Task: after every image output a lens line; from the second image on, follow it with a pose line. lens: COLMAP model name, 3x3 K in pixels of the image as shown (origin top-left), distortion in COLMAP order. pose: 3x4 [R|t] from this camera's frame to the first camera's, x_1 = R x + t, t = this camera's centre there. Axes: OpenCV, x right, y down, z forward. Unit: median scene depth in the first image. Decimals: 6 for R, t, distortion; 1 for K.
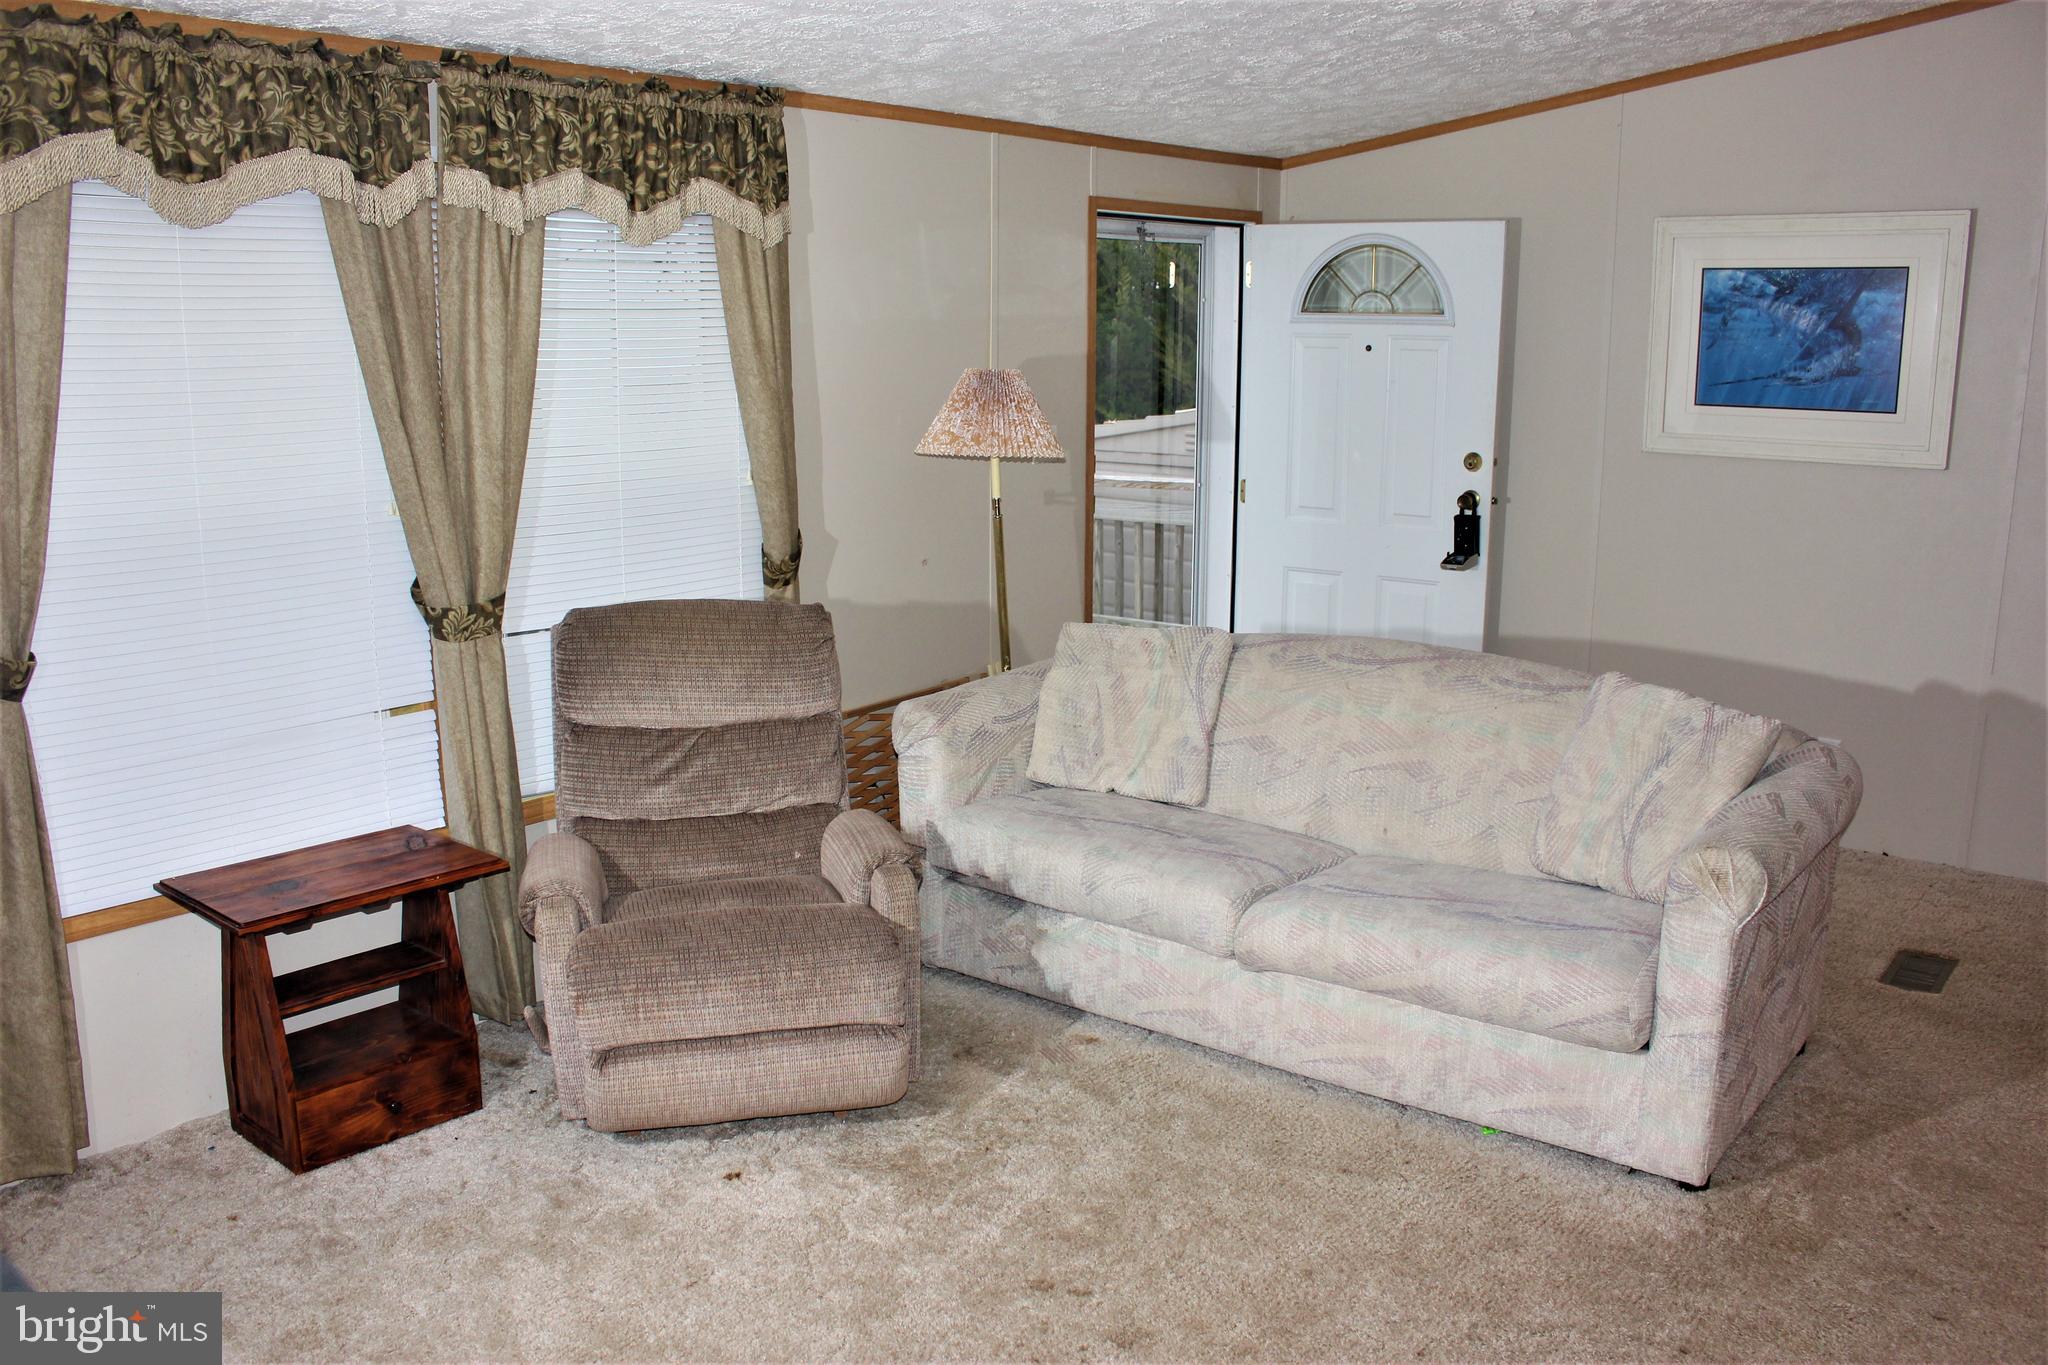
lens RADIAL K [[1750.8, 0, 1015.4], [0, 1750.8, 694.4], [0, 0, 1]] dist [-0.156422, 0.132403]
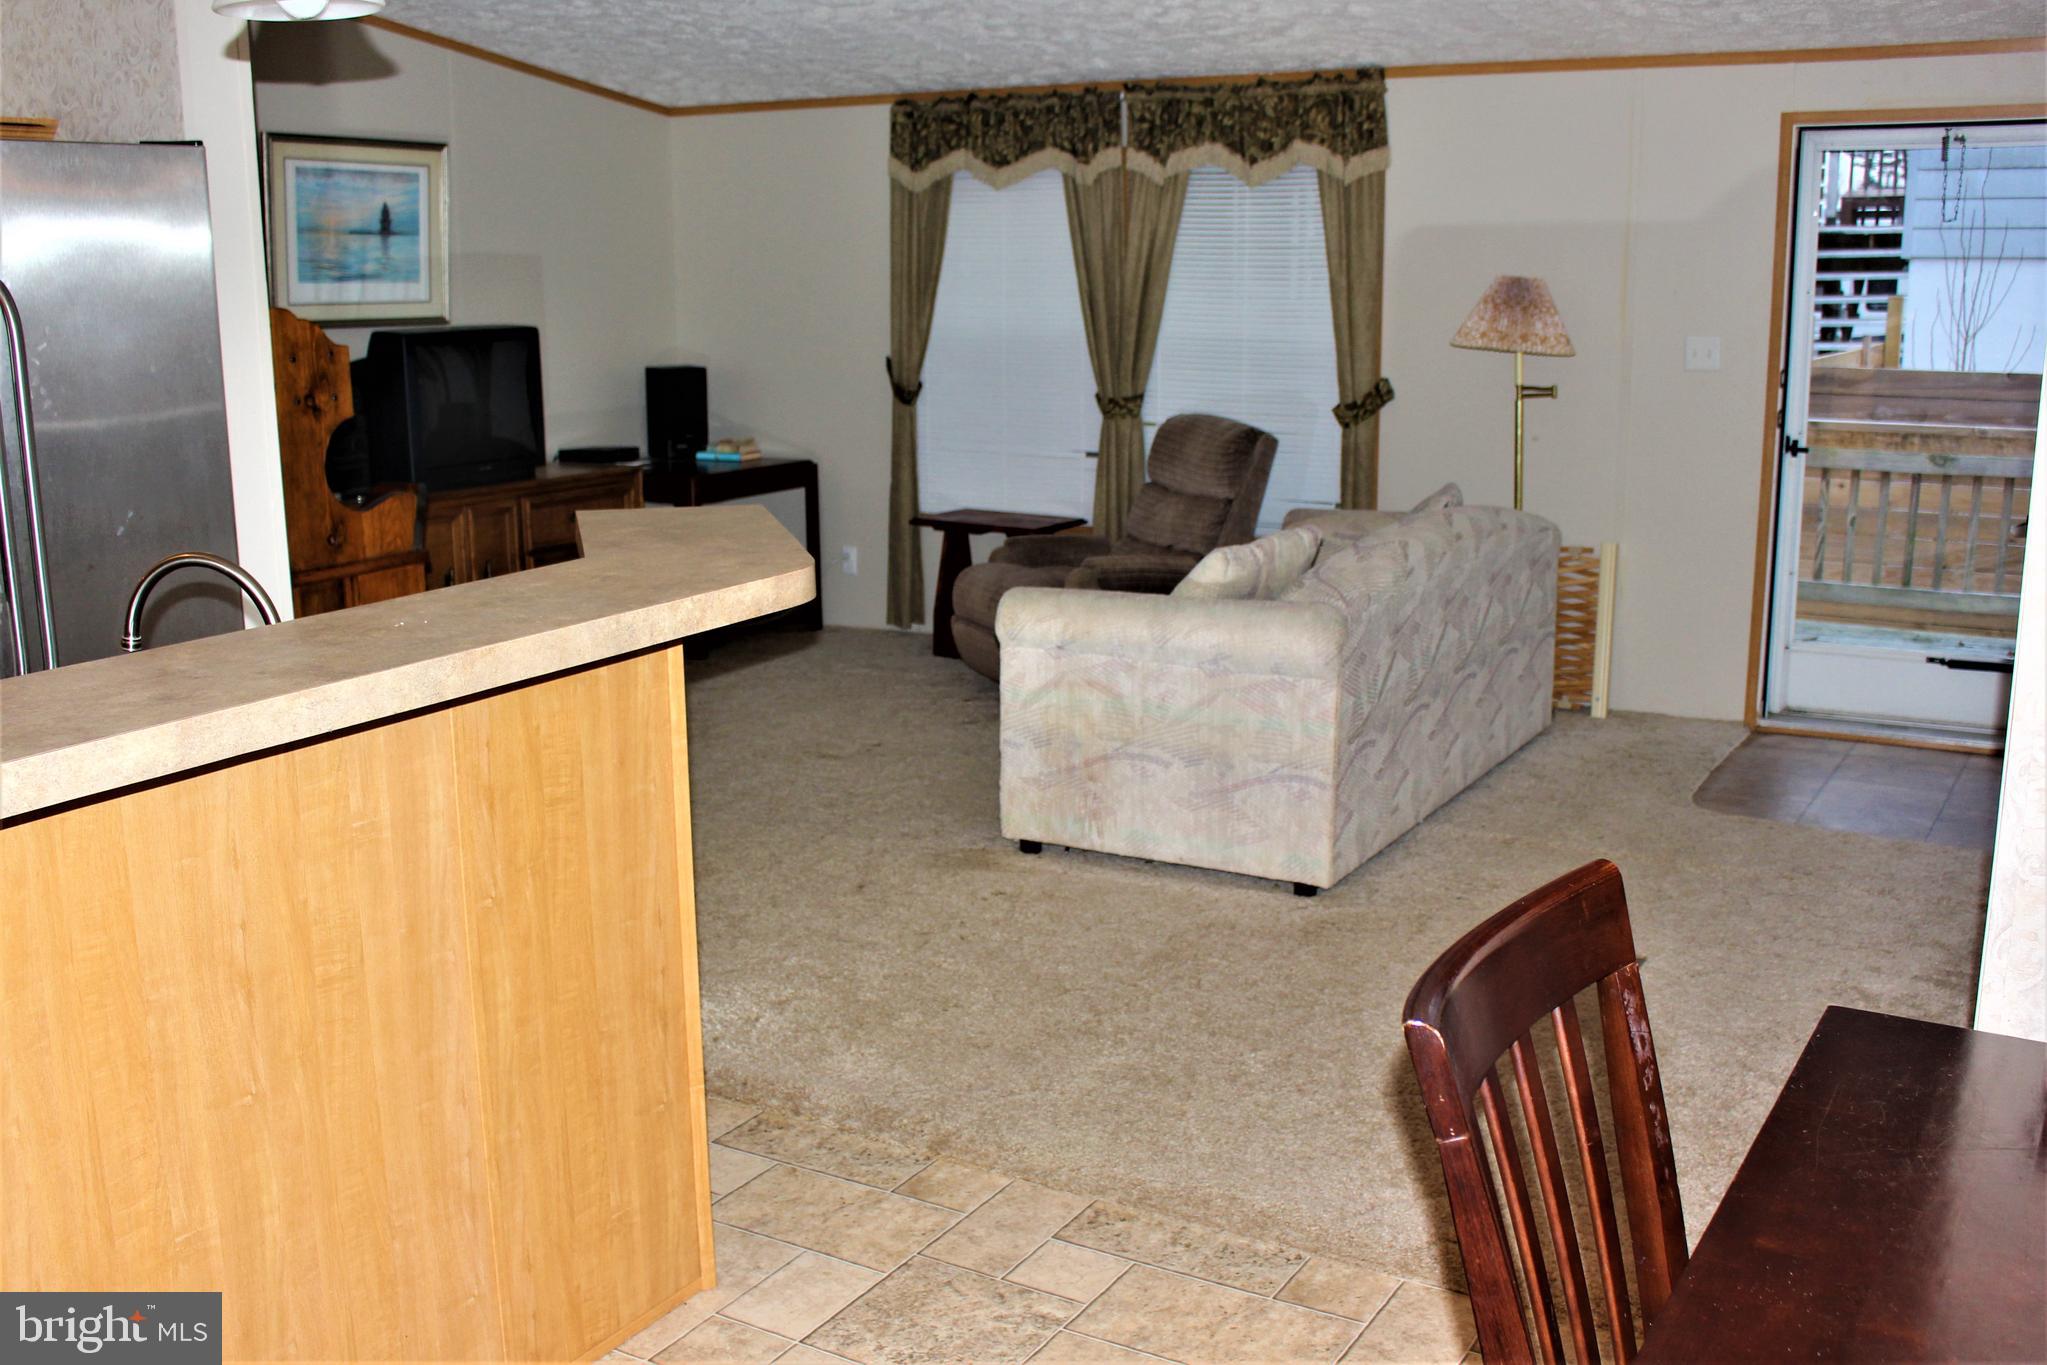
lens RADIAL K [[2039.8, 0, 1024.8], [0, 2039.8, 720.1], [0, 0, 1]] dist [-0.131546, 0.142339]
pose [[0.132661, 0.212569, -0.968099, 1.734733], [-0.203102, 0.961836, 0.183362, -0.099146], [0.970129, 0.172298, 0.170771, 0.619296]]
